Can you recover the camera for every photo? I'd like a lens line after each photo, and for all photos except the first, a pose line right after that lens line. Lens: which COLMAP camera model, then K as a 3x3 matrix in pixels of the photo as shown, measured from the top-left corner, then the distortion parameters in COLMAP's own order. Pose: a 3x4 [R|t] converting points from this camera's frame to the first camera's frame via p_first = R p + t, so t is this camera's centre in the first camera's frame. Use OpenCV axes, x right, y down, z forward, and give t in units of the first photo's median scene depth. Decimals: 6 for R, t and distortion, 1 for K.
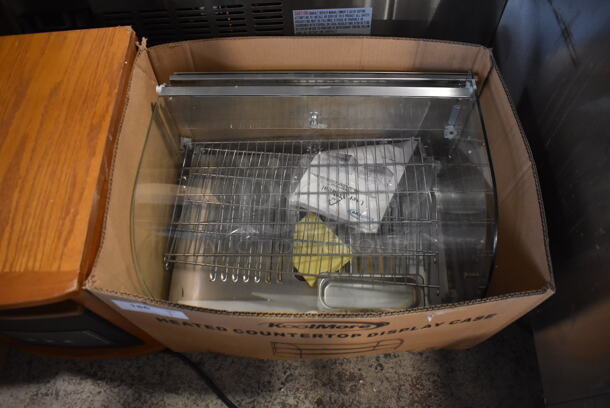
lens RADIAL K [[480.0, 0, 304.7], [0, 480.0, 205.5], [0, 0, 1]] dist [-0.106485, 0.028058]
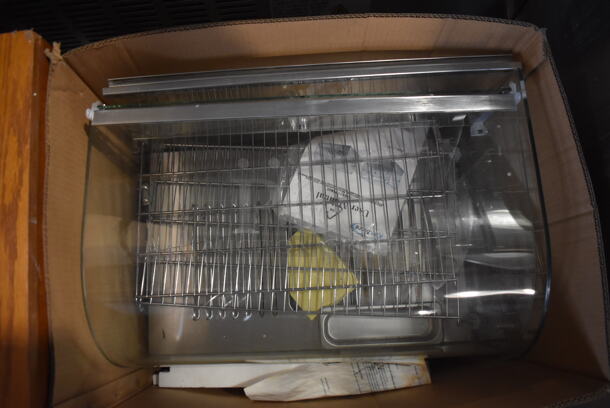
lens RADIAL K [[480.0, 0, 305.8], [0, 480.0, 206.4], [0, 0, 1]] dist [-0.106485, 0.028058]
pose [[0.996572, -0.072060, 0.040636, -0.018040], [0.057227, 0.955192, 0.290403, -0.271223], [-0.059741, -0.287082, 0.956041, 0.232180]]
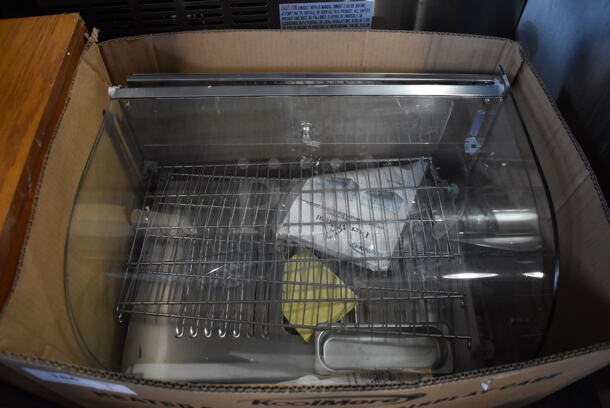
lens RADIAL K [[480.0, 0, 306.4], [0, 480.0, 201.9], [0, 0, 1]] dist [-0.106485, 0.028058]
pose [[0.999093, -0.011627, 0.040951, -0.014905], [0.016073, 0.993805, -0.109970, 0.027969], [-0.039419, 0.110529, 0.993091, 0.203279]]
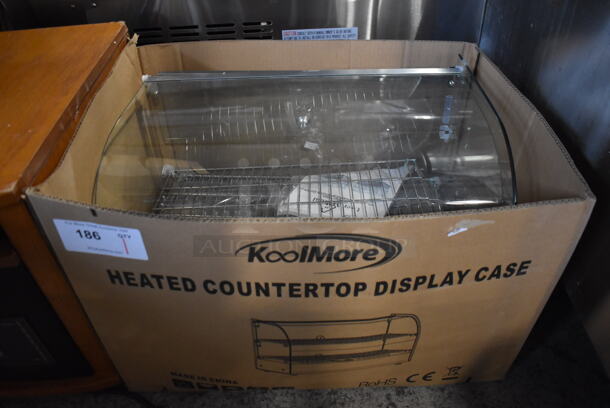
lens RADIAL K [[480.0, 0, 306.4], [0, 480.0, 205.4], [0, 0, 1]] dist [-0.106485, 0.028058]
pose [[0.999699, -0.007298, 0.023415, 0.001351], [0.015348, 0.930831, -0.365128, 0.326729], [-0.019131, 0.365378, 0.930663, 0.163748]]
